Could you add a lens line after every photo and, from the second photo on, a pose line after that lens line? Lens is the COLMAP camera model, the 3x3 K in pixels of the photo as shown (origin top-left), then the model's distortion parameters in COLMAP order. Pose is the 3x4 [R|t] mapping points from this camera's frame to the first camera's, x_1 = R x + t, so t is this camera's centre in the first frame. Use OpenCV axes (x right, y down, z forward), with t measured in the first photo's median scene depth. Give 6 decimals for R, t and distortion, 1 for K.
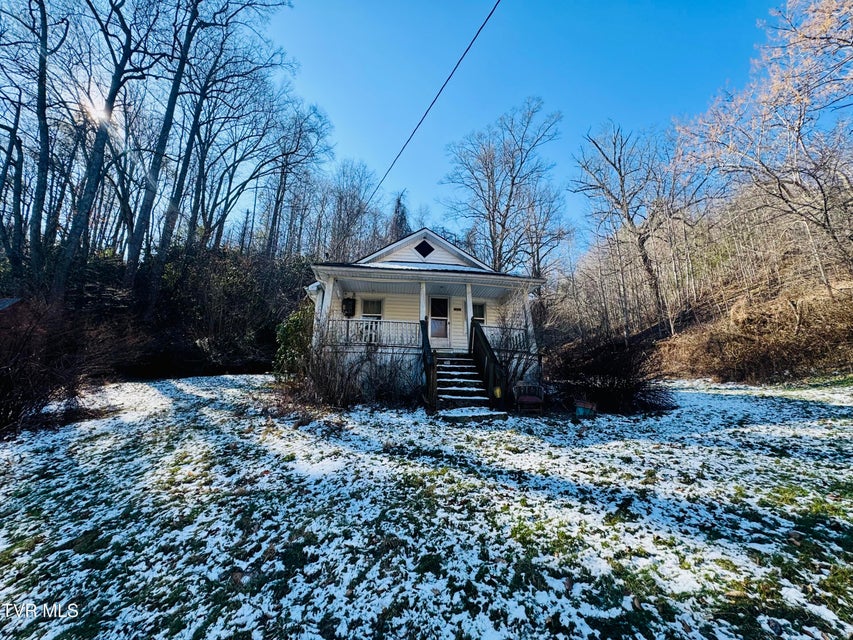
lens RADIAL K [[337.8, 0, 423.6], [0, 337.8, 321.3], [0, 0, 1]] dist [-0.002719, 0.000982]
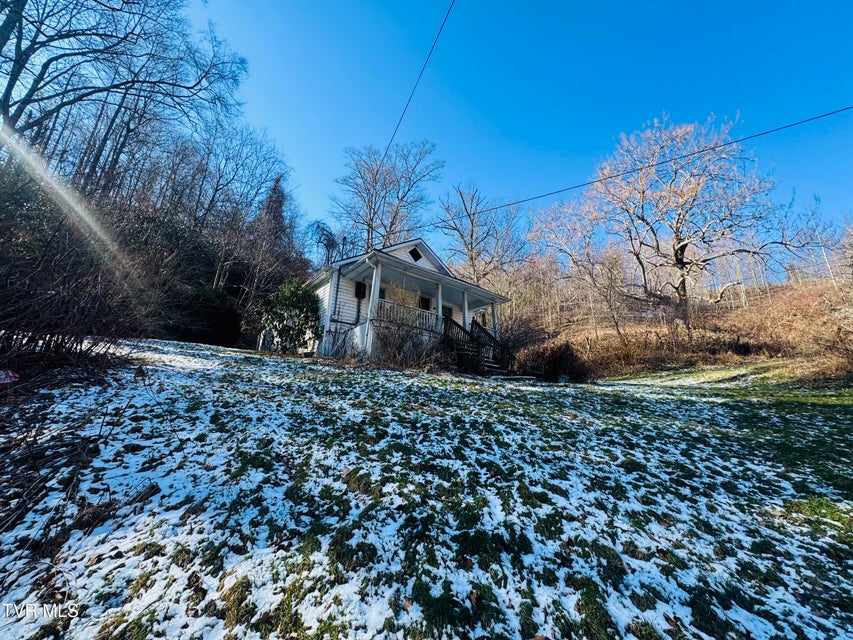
lens RADIAL K [[337.8, 0, 423.8], [0, 337.8, 319.3], [0, 0, 1]] dist [-0.002719, 0.000982]
pose [[0.850047, 0.154558, 0.503519, -0.523413], [-0.142165, 0.987822, -0.063214, 0.082781], [-0.507158, -0.017848, 0.861668, -0.054253]]
